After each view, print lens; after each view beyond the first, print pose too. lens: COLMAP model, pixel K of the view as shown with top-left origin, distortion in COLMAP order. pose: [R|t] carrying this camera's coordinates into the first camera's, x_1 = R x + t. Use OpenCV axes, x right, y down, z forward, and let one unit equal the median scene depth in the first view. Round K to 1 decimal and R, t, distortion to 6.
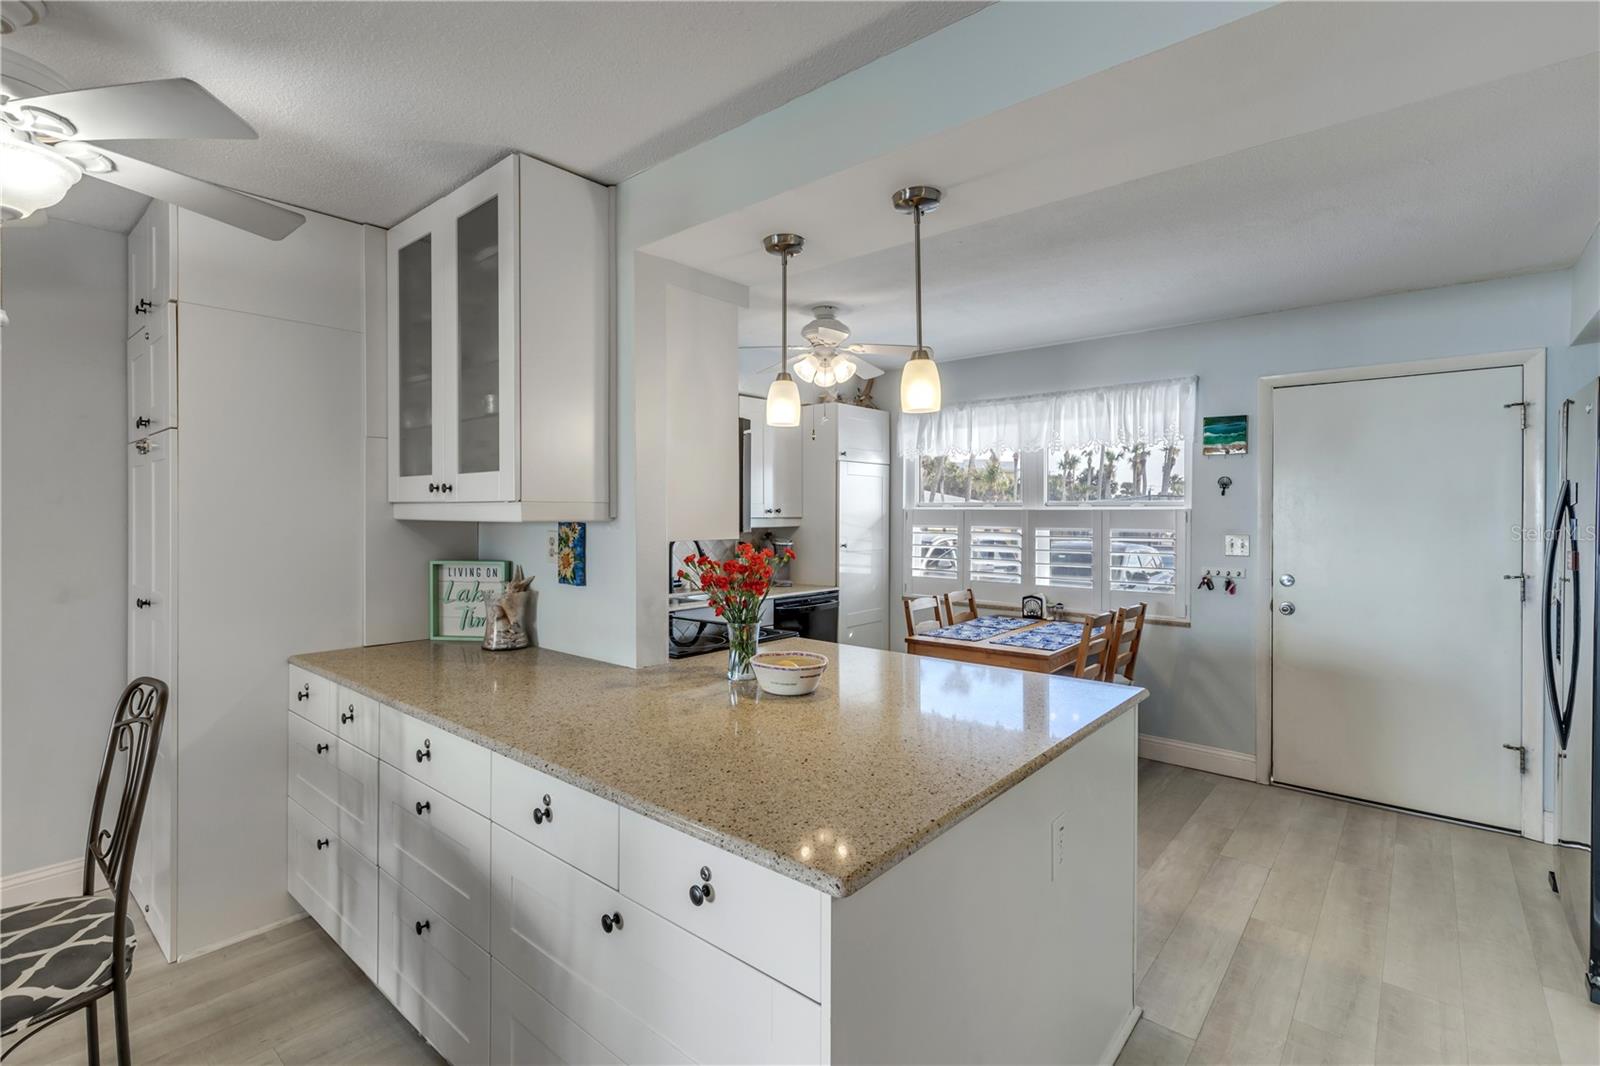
lens RADIAL K [[732.4, 0, 797.8], [0, 732.4, 513.9], [0, 0, 1]] dist [0.008739, -0.001509]
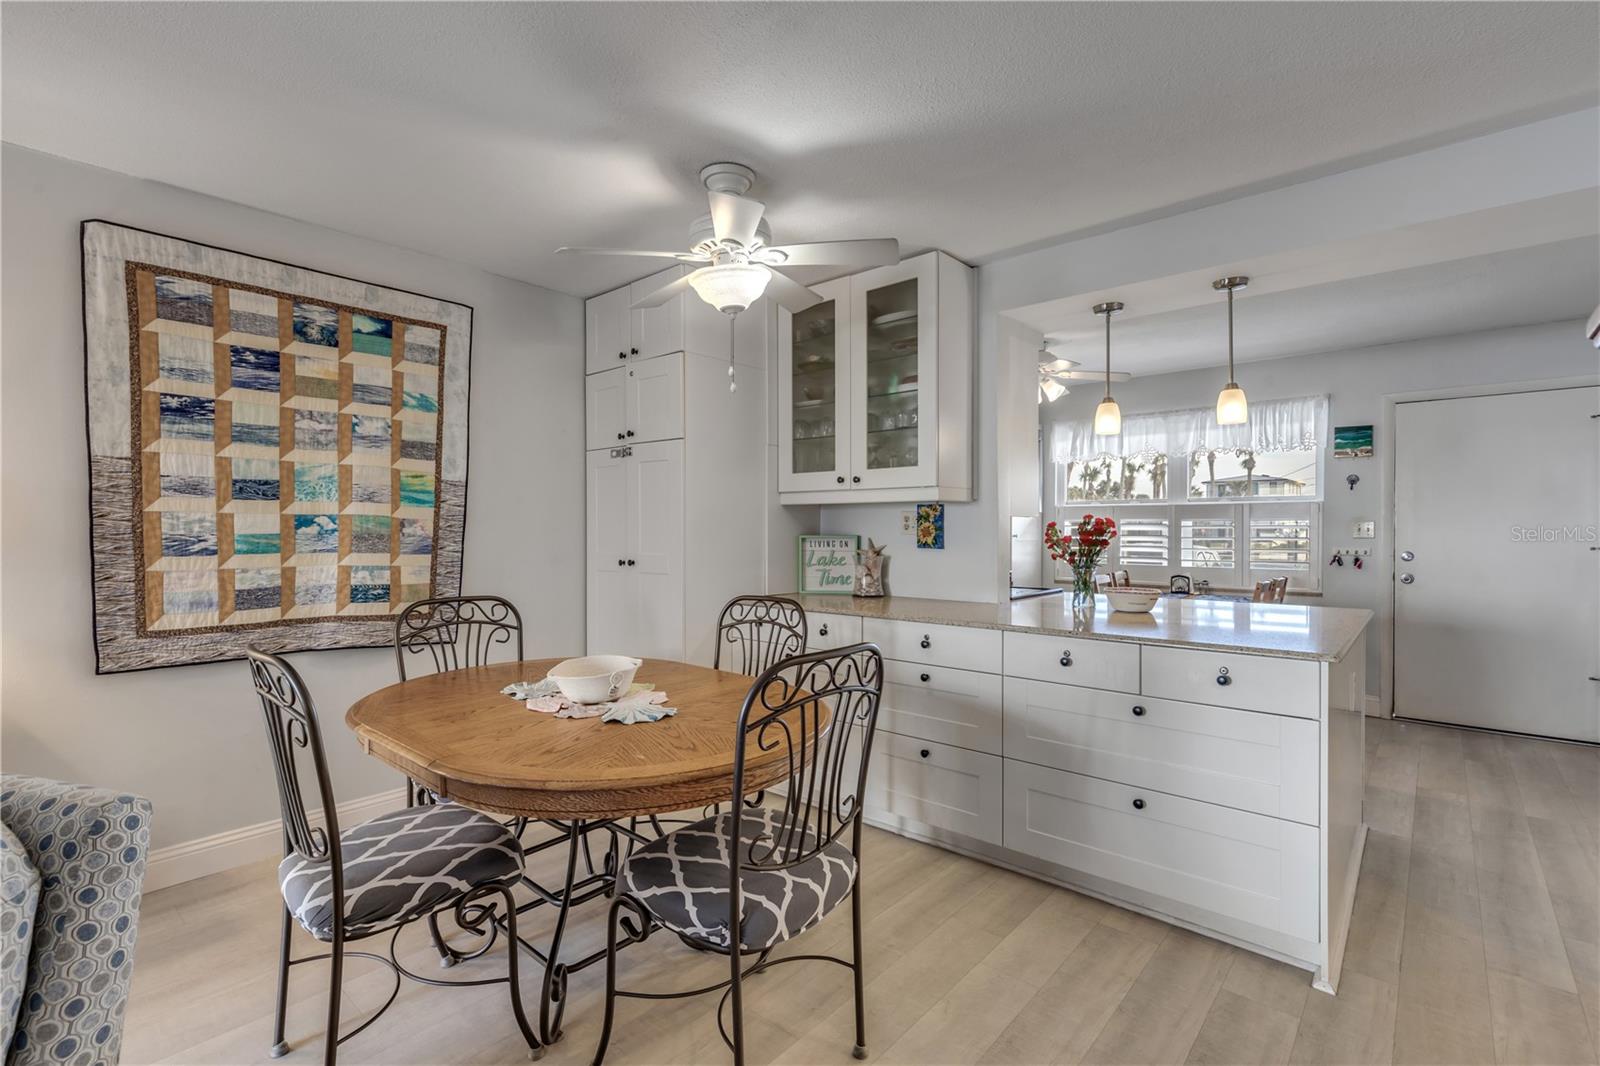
lens RADIAL K [[726.7, 0, 796.8], [0, 726.7, 534.2], [0, 0, 1]] dist [0.004754, -0.000324]
pose [[0.999869, -0.004098, -0.015652, -0.340432], [0.004242, 0.999949, 0.009173, 0.034539], [0.015614, -0.009238, 0.999835, -0.249482]]
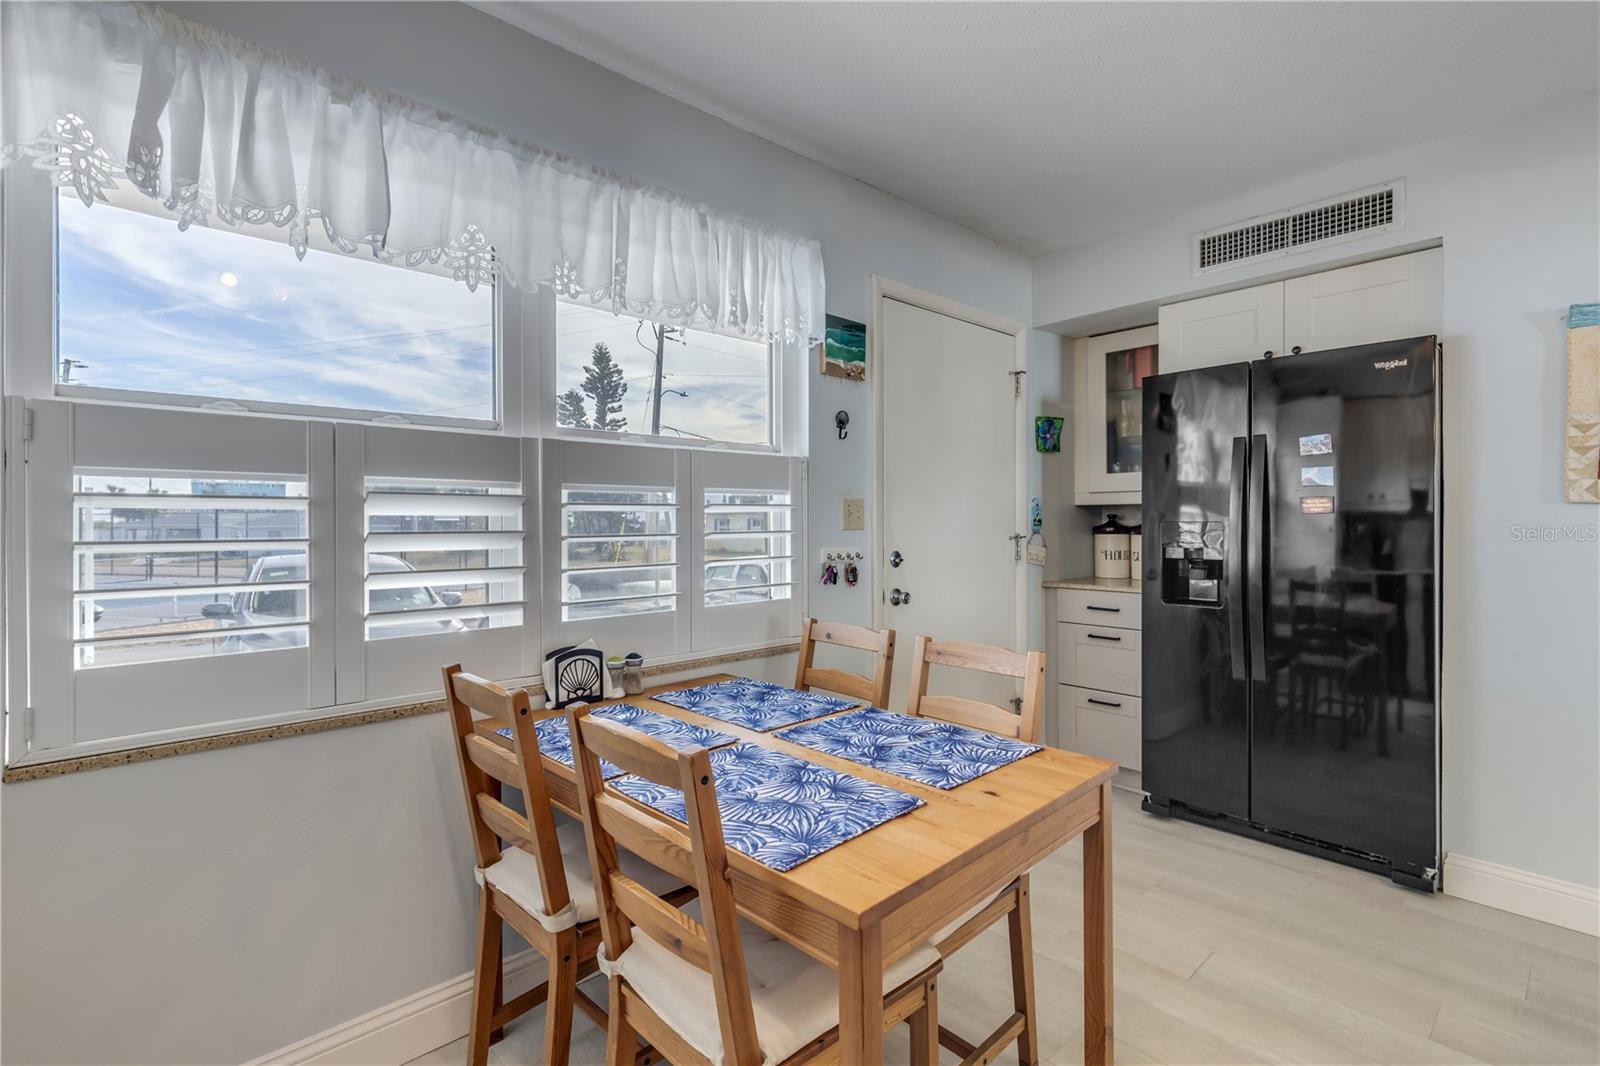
lens RADIAL K [[729.2, 0, 797.1], [0, 729.2, 520.2], [0, 0, 1]] dist [0.003153, -0.000071]
pose [[0.129524, -0.003760, 0.991569, -0.075326], [0.005224, 0.999982, 0.003109, 0.045201], [-0.991563, 0.004777, 0.129541, 0.948245]]
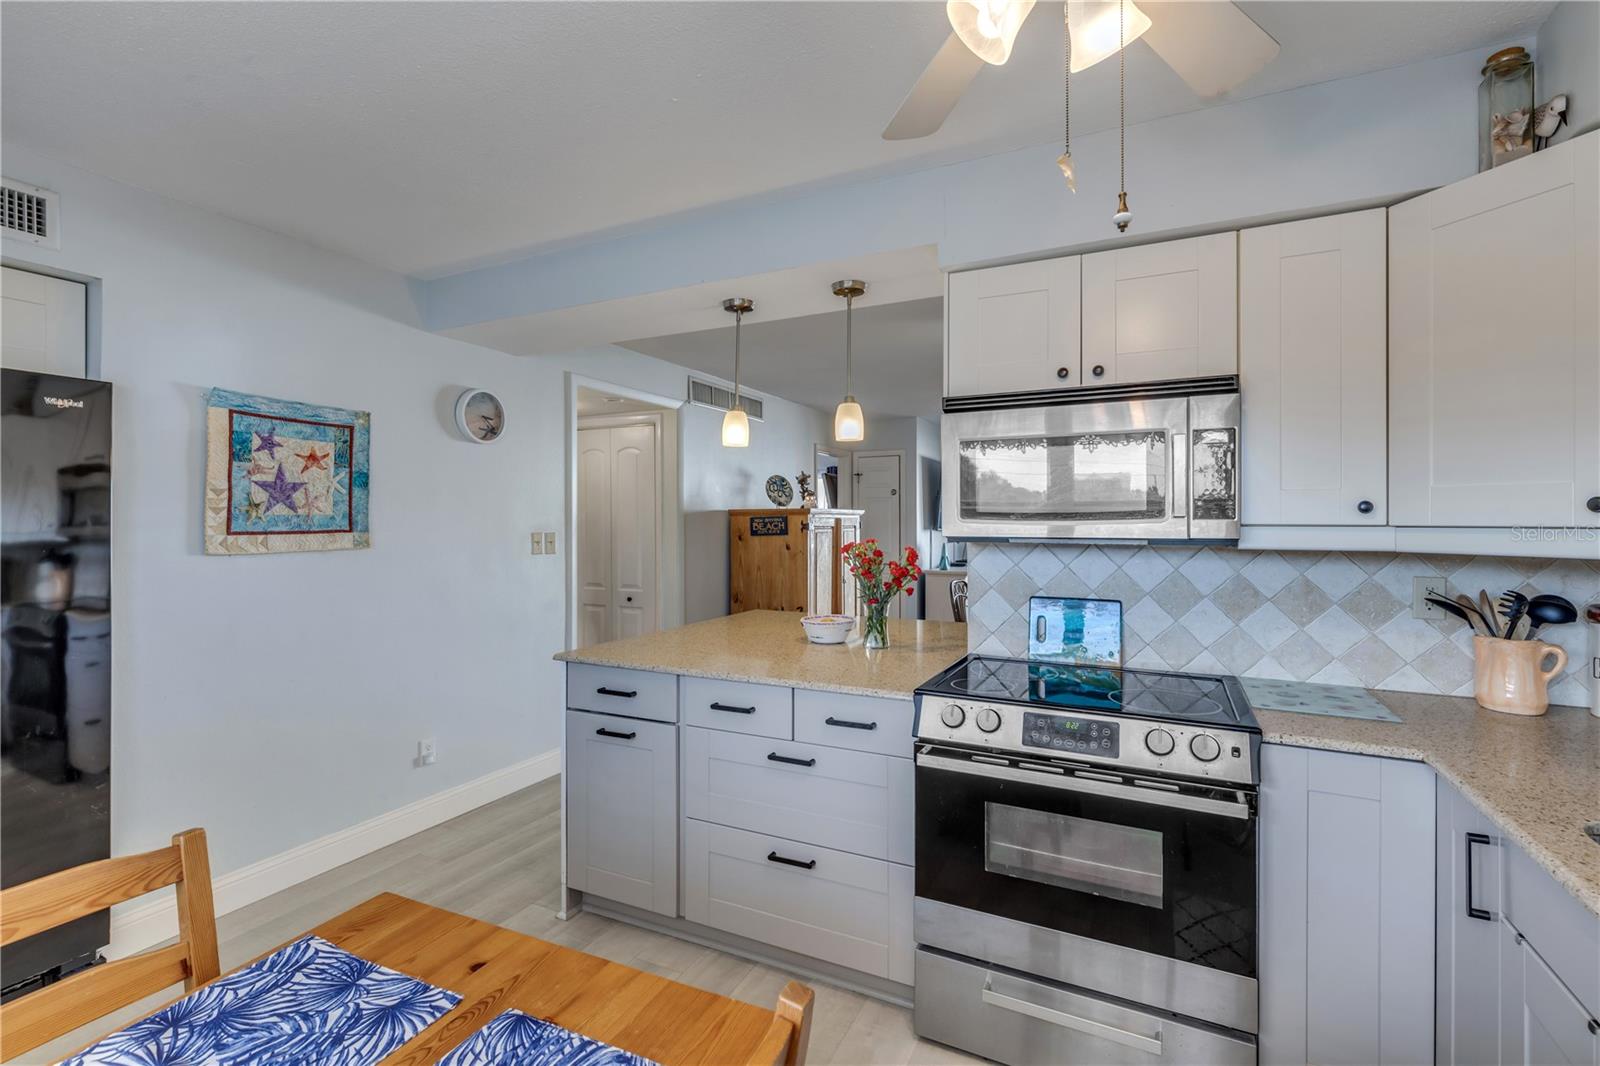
lens RADIAL K [[723.8, 0, 799.3], [0, 723.8, 523.8], [0, 0, 1]] dist [0.006010, -0.000974]
pose [[-0.969891, -0.002945, -0.243521, 0.193800], [-0.004139, 0.999982, 0.004393, 0.005136], [0.243504, 0.005269, -0.969886, 1.181205]]
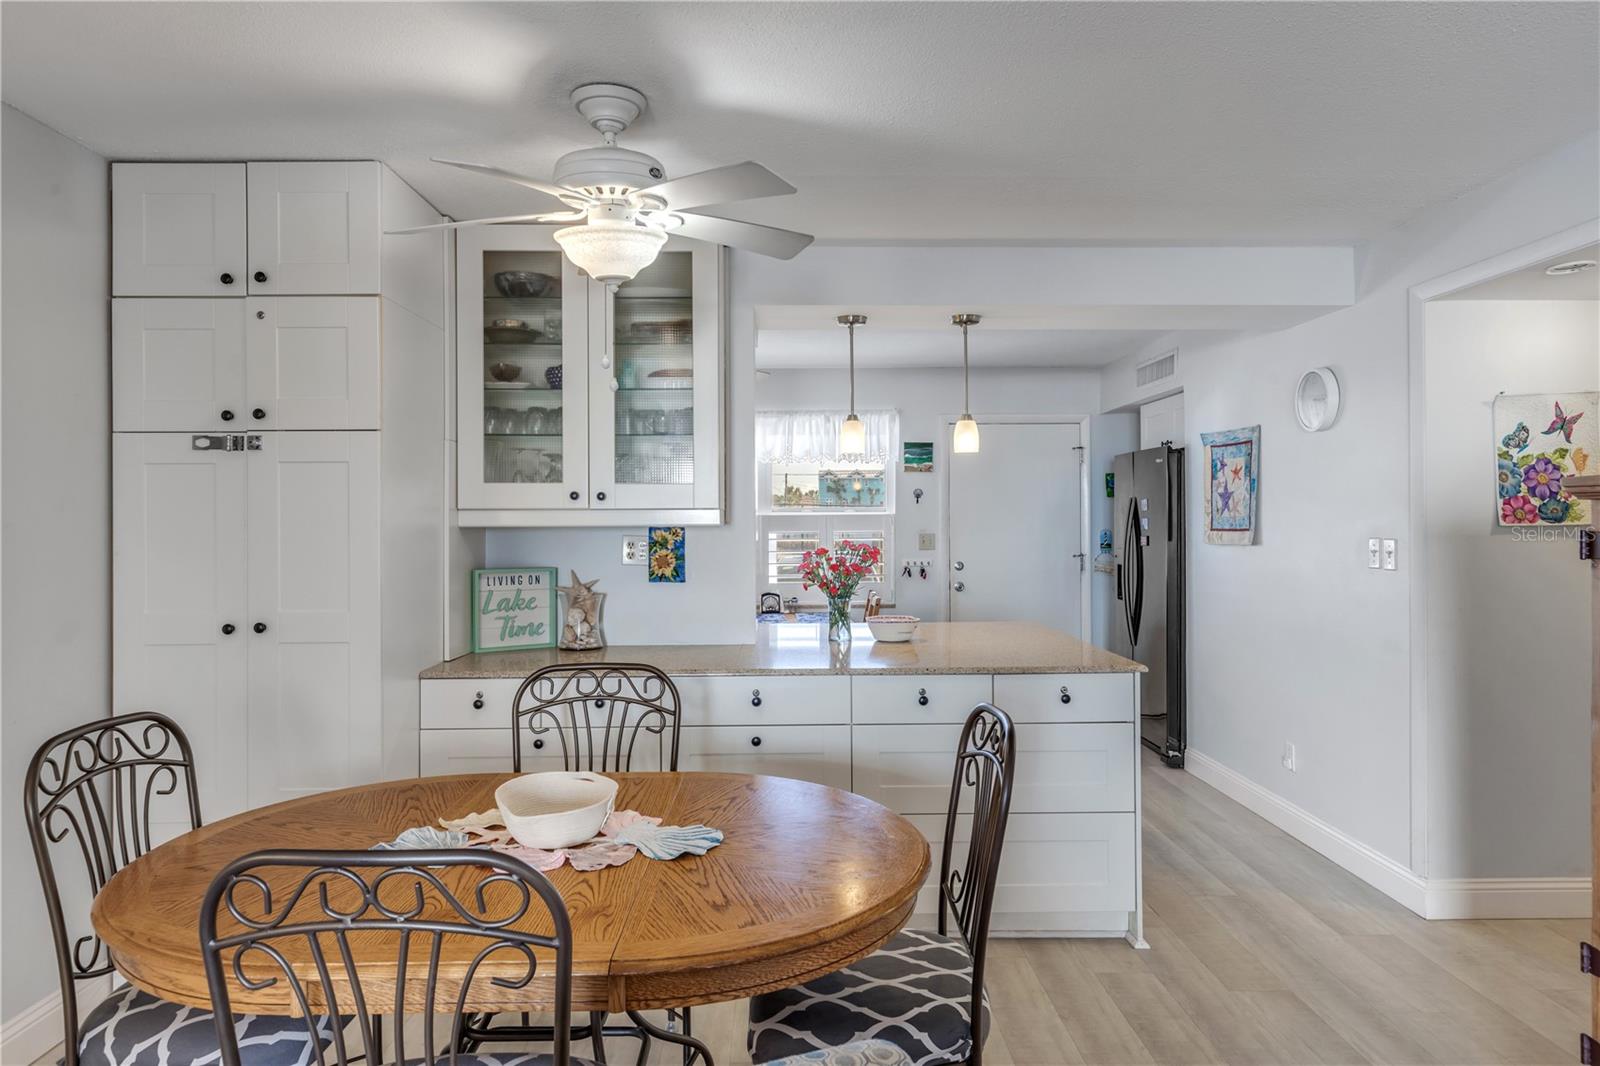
lens RADIAL K [[993.9, 0, 797.3], [0, 993.9, 517.1], [0, 0, 1]] dist [0.001679, -0.001194]
pose [[0.751353, -0.004858, 0.659883, -0.730895], [0.007946, 0.999967, -0.001686, 0.000263], [-0.659853, 0.006510, 0.751367, -0.175440]]
